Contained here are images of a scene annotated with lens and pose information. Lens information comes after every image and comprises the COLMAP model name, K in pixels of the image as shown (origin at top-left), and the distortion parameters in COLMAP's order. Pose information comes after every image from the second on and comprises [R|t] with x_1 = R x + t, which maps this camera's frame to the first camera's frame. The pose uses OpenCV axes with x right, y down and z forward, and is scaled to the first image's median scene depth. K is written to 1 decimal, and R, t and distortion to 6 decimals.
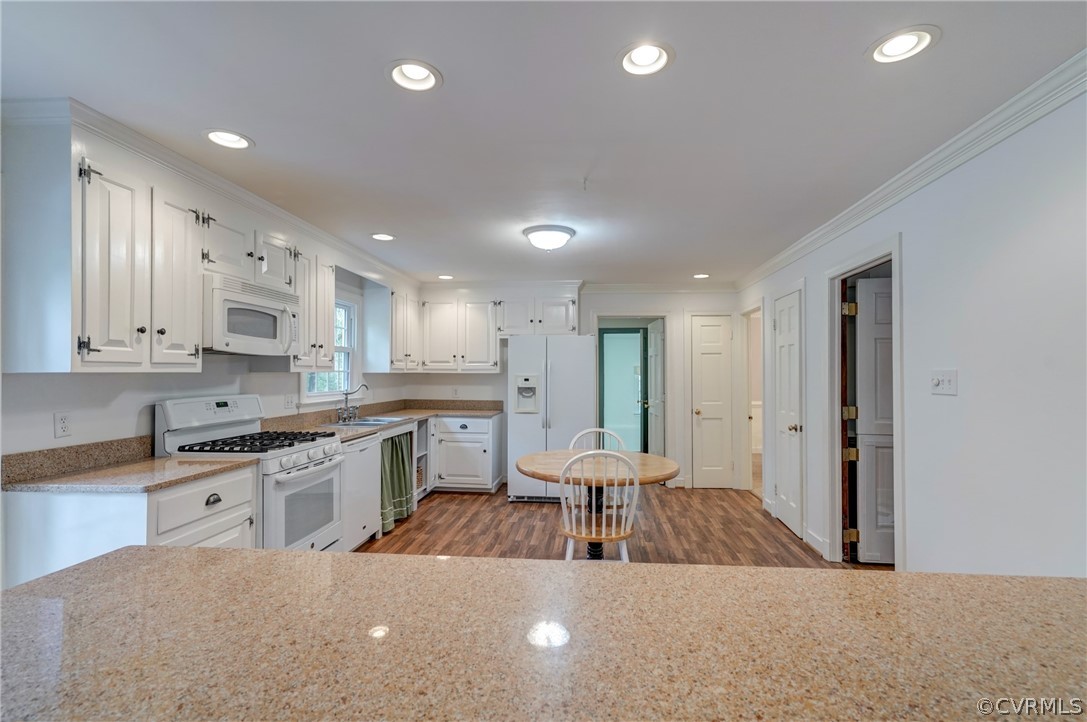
lens RADIAL K [[497.9, 0, 542.7], [0, 497.9, 367.2], [0, 0, 1]] dist [-0.000993, 0.000360]
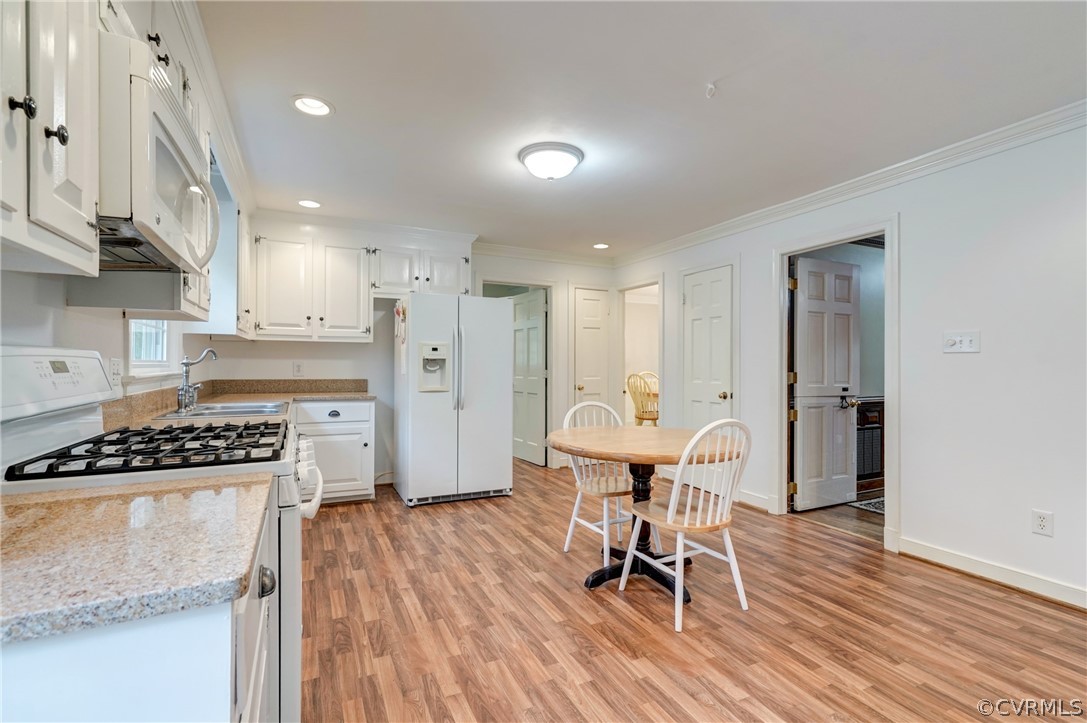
lens RADIAL K [[497.9, 0, 541.2], [0, 497.9, 362.3], [0, 0, 1]] dist [-0.000993, 0.000360]
pose [[0.856596, 0.004134, 0.515971, -0.293013], [-0.010828, 0.999892, 0.009966, 0.035810], [-0.515874, -0.014124, 0.856548, 0.235349]]
